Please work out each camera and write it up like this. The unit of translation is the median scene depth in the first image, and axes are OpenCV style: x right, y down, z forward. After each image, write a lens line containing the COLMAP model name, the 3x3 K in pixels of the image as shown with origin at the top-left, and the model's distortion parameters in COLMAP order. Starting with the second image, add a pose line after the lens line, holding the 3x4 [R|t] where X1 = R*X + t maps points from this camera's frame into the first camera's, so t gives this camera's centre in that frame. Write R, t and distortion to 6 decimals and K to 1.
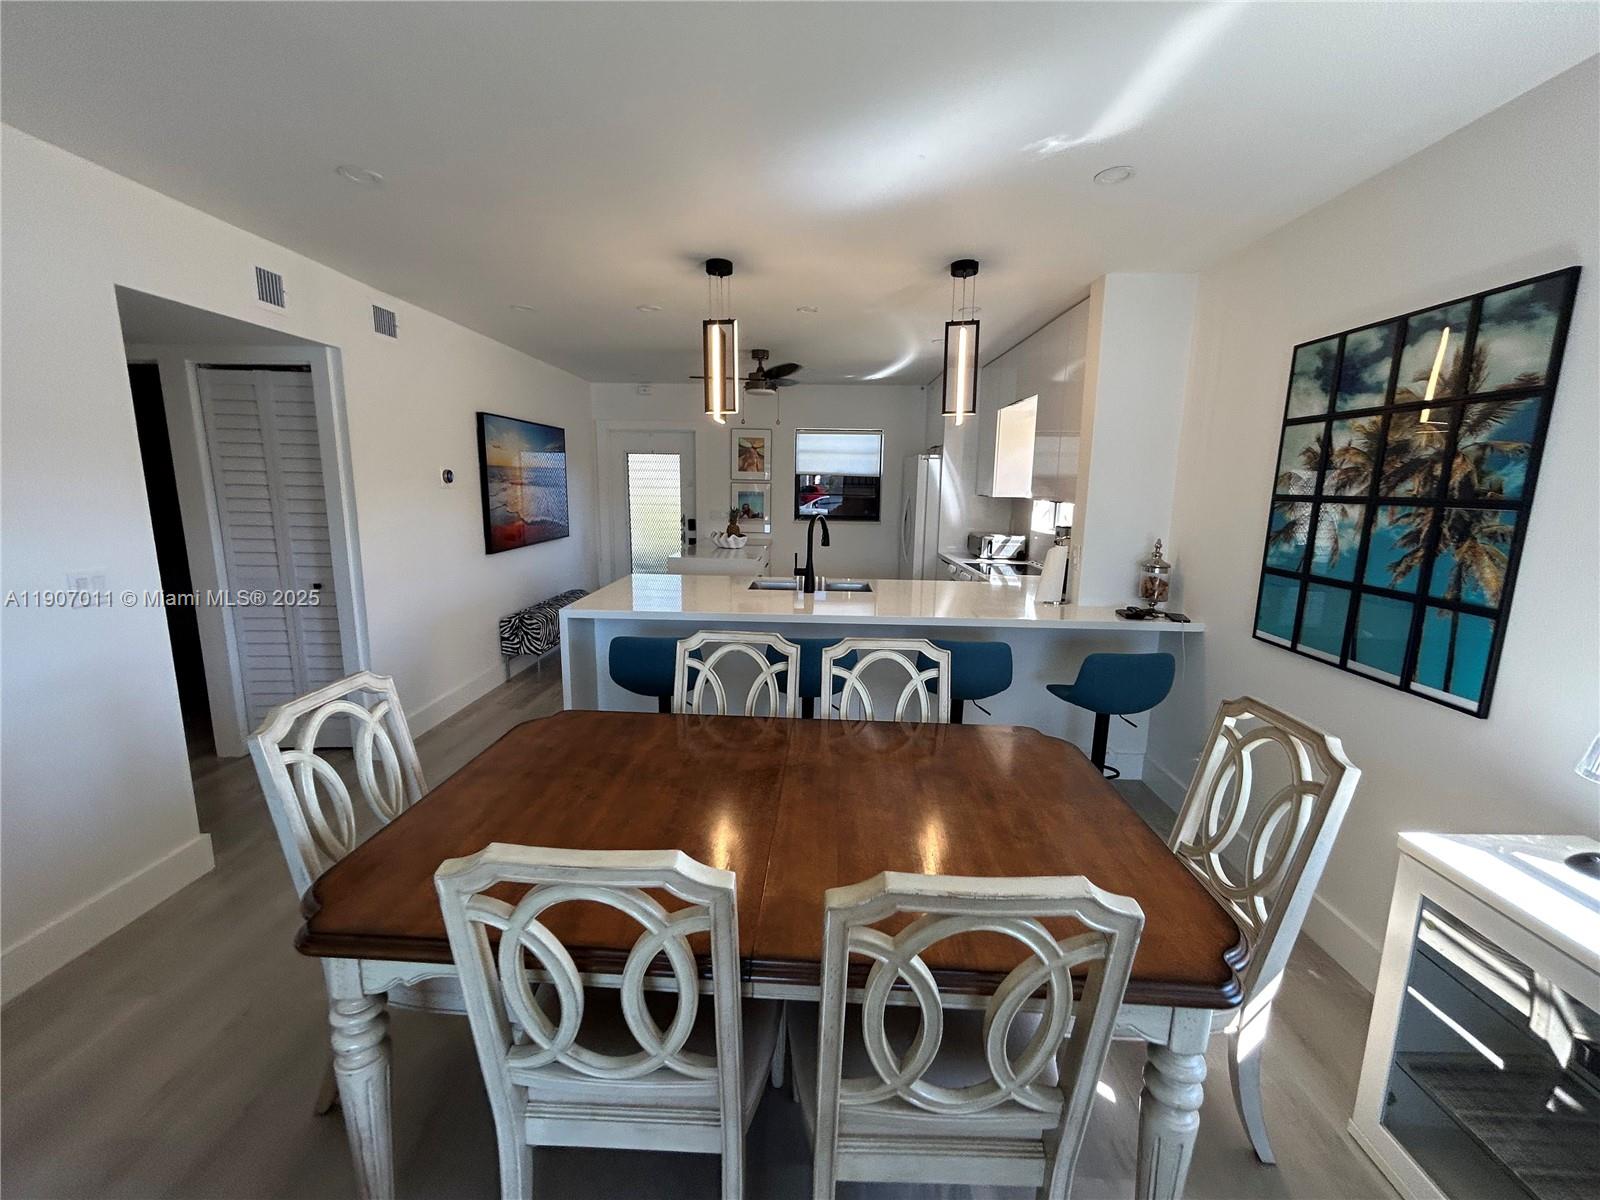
lens RADIAL K [[653.7, 0, 796.8], [0, 653.7, 599.6], [0, 0, 1]] dist [-0.001597, 0.001166]
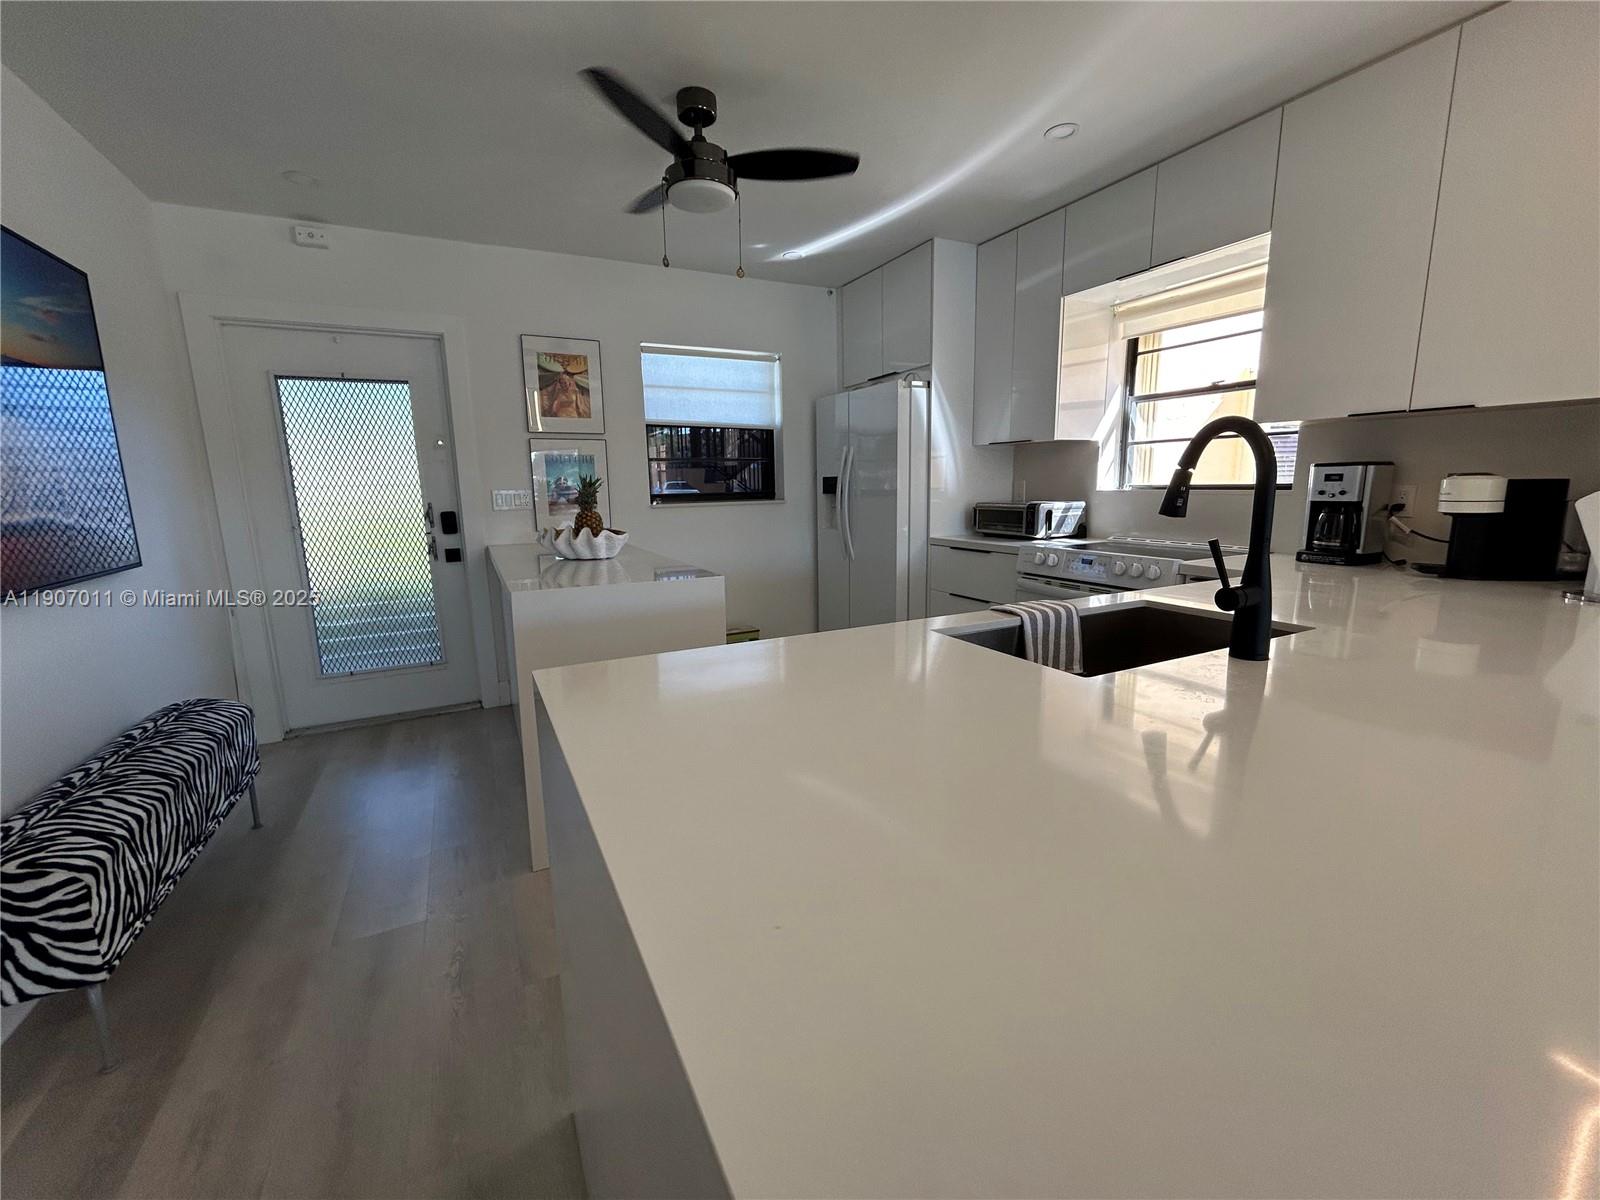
lens RADIAL K [[653.7, 0, 796.8], [0, 653.7, 595.4], [0, 0, 1]] dist [-0.001597, 0.001166]
pose [[0.875880, -0.113166, 0.469071, -0.537011], [0.115230, 0.993039, 0.024411, -0.123530], [-0.468569, 0.032670, 0.882823, 1.335855]]
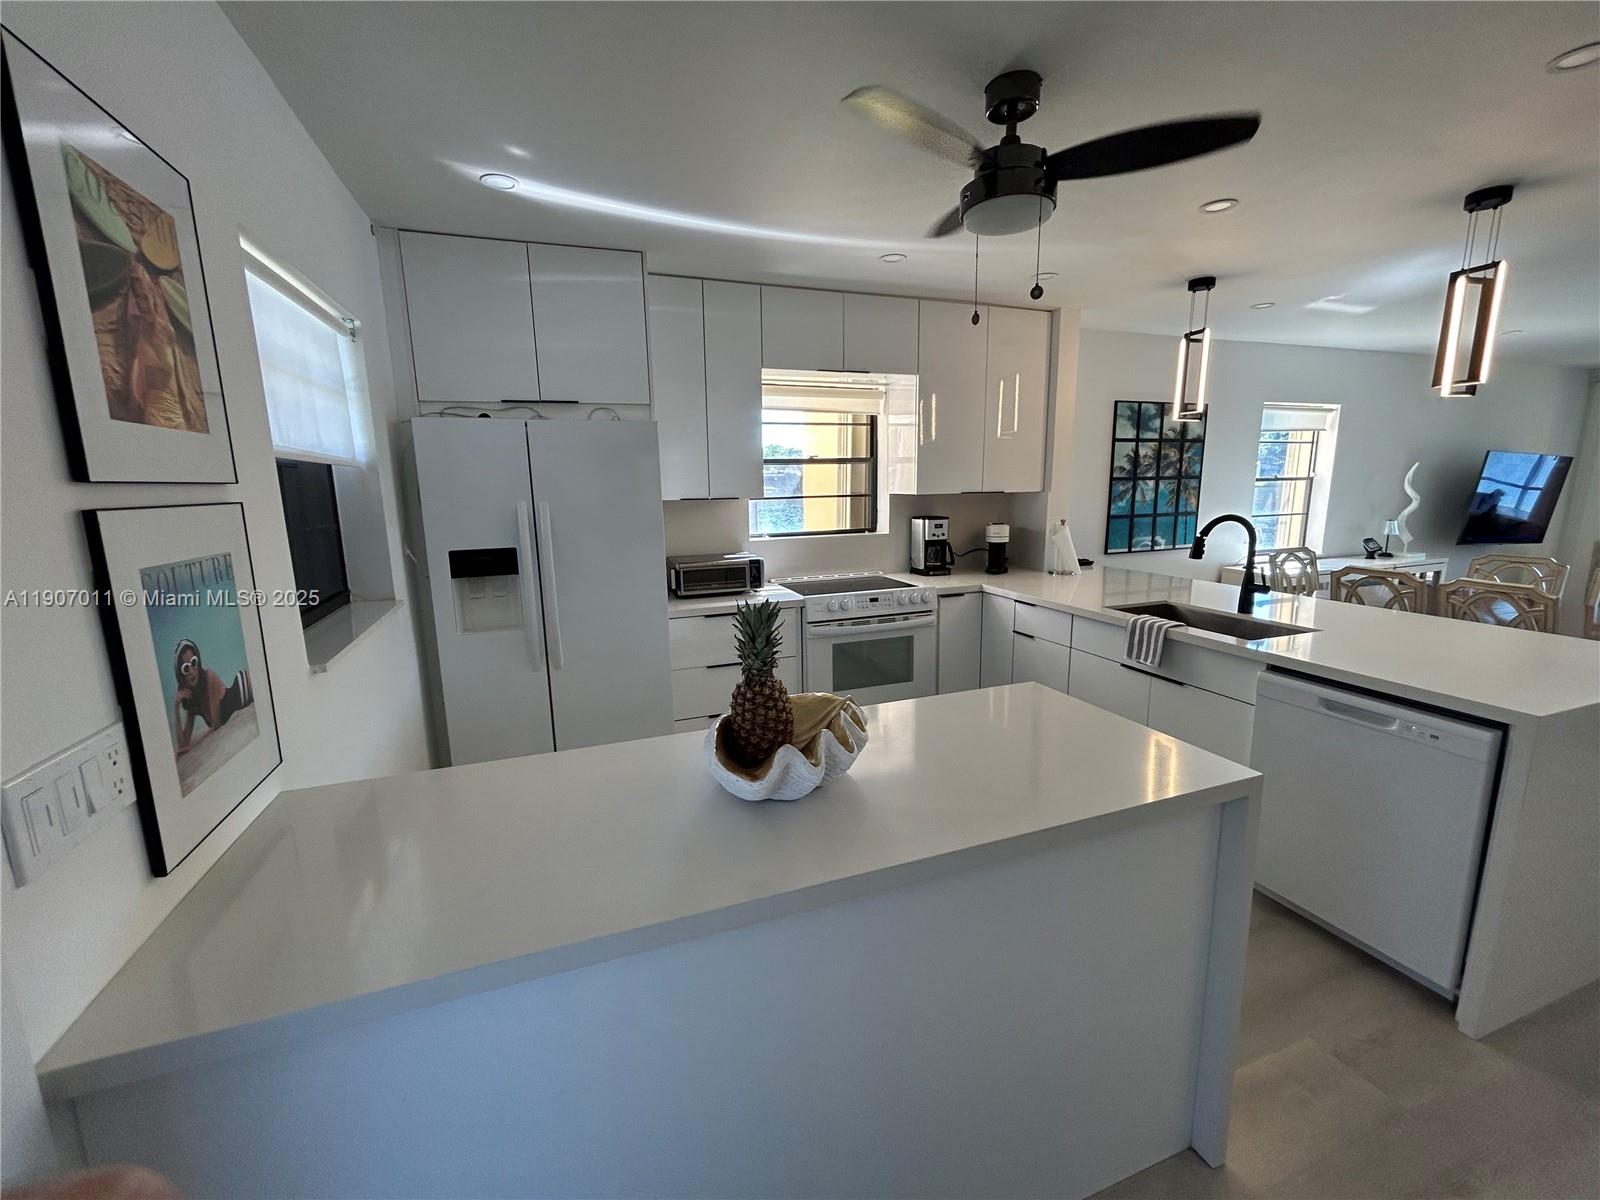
lens RADIAL K [[653.7, 0, 802.4], [0, 653.7, 596.7], [0, 0, 1]] dist [-0.001597, 0.001166]
pose [[-0.373849, -0.174872, 0.910855, -0.818995], [0.173163, 0.951637, 0.253774, -0.528399], [-0.911181, 0.252599, -0.325487, 2.846163]]
